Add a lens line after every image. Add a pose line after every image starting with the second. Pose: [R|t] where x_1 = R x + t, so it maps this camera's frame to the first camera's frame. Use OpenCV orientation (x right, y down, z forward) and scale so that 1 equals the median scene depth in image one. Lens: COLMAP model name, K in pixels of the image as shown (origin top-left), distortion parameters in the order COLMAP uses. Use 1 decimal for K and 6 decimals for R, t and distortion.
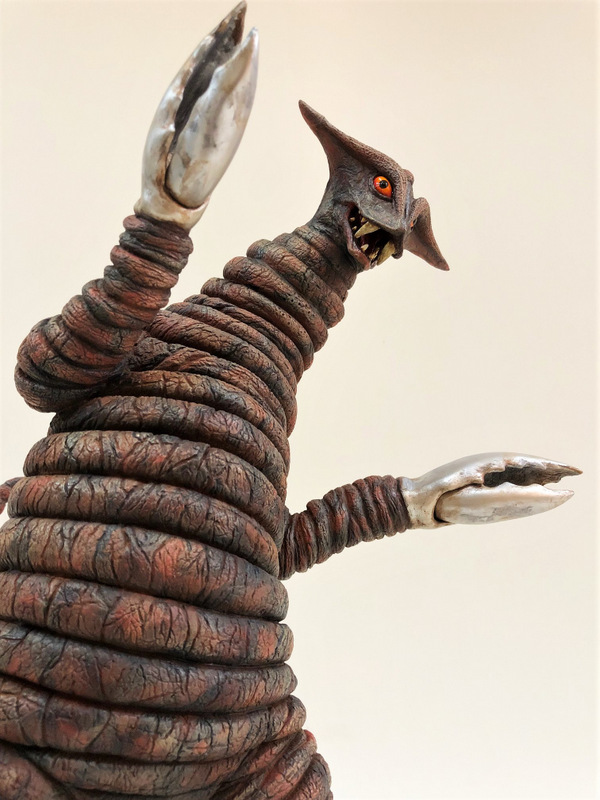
lens RADIAL K [[664.4, 0, 300.0], [0, 664.4, 400.0], [0, 0, 1]] dist [0.102036, -0.285139]
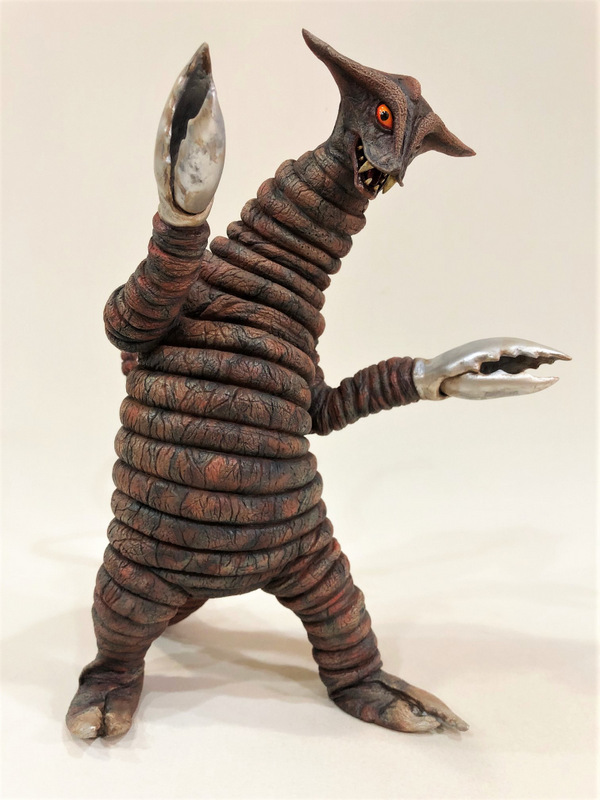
lens RADIAL K [[664.4, 0, 300.0], [0, 664.4, 400.0], [0, 0, 1]] dist [0.102036, -0.285139]
pose [[0.967435, 0.014240, -0.252717, 0.339904], [0.101141, 0.893497, 0.437531, -0.500938], [0.232033, -0.448843, 0.862961, -0.188245]]
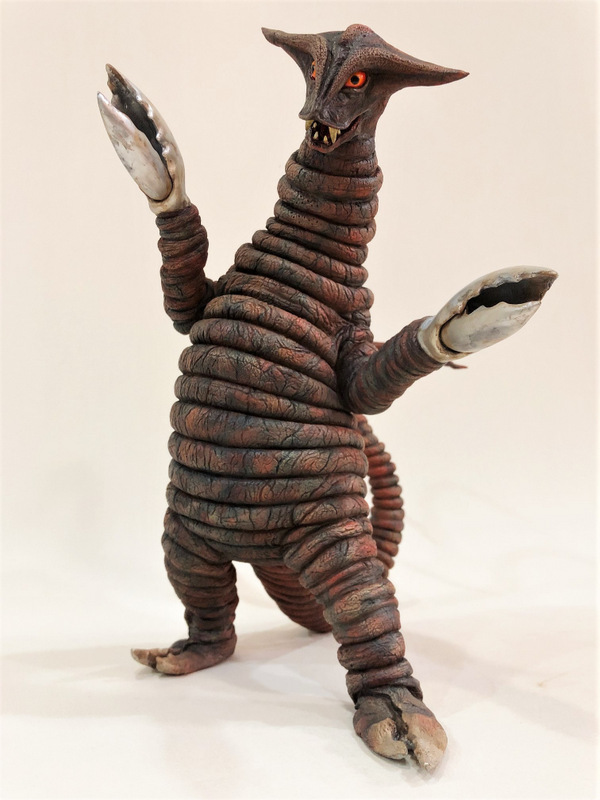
lens RADIAL K [[664.4, 0, 300.0], [0, 664.4, 400.0], [0, 0, 1]] dist [0.102036, -0.285139]
pose [[0.509049, -0.078824, -0.857121, 1.272558], [0.312897, 0.944618, 0.098960, 0.093612], [0.801851, -0.318566, 0.505520, 0.325329]]
